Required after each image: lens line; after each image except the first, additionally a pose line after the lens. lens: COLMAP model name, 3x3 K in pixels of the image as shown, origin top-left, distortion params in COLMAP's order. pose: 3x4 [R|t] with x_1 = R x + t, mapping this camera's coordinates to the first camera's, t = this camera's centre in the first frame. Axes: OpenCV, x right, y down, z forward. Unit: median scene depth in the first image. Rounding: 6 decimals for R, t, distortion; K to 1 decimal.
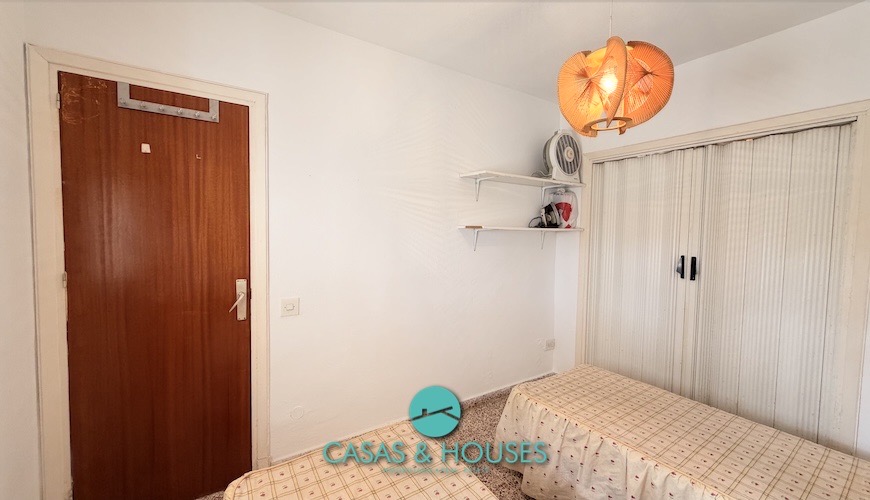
lens RADIAL K [[338.7, 0, 434.1], [0, 338.7, 253.7], [0, 0, 1]] dist [0.000475, 0.000008]
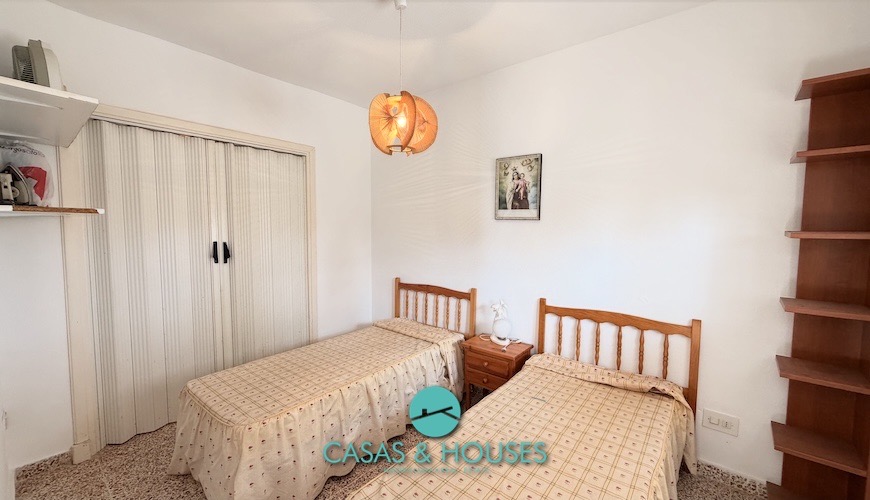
lens RADIAL K [[347.5, 0, 435.0], [0, 347.5, 250.0], [0, 0, 1]] dist [-0.000045, 0.000049]
pose [[-0.305873, -0.092226, 0.947595, -0.589422], [0.033601, 0.993631, 0.107553, -0.072367], [-0.951479, 0.064737, -0.300826, 0.777786]]
